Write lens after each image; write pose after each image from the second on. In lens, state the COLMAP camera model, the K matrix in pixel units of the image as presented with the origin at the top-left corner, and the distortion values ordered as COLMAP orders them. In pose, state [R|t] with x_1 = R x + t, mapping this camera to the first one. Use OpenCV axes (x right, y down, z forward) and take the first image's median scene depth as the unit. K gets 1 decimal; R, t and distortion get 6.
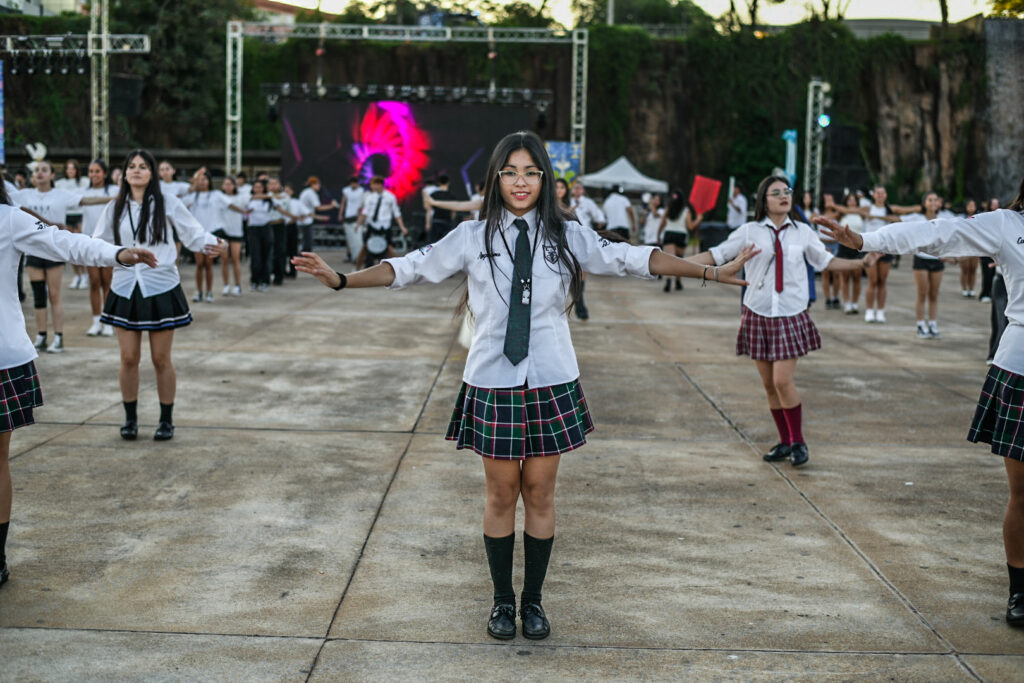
lens RADIAL K [[1494.2, 0, 513.3], [0, 1494.2, 342.6], [0, 0, 1]] dist [-0.109951, 0.000000]
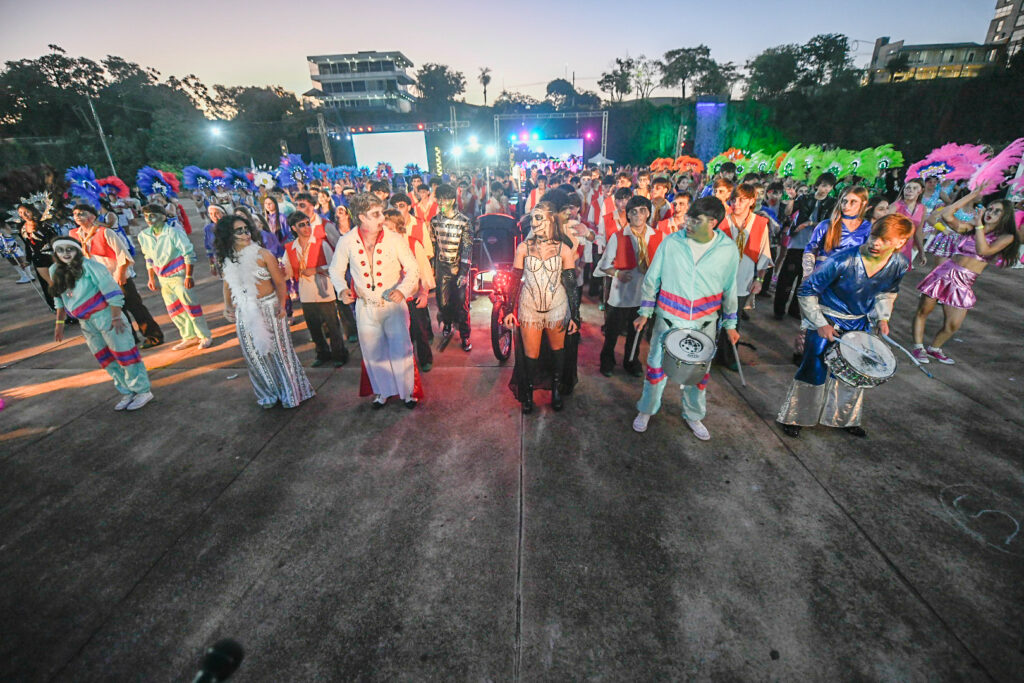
lens RADIAL K [[408.6, 0, 513.9], [0, 408.6, 338.9], [0, 0, 1]] dist [-0.017371, -0.001122]
pose [[0.998361, -0.036431, -0.044135, -0.128964], [0.048146, 0.951576, 0.303619, -0.020399], [0.030937, -0.305246, 0.951771, 0.020395]]
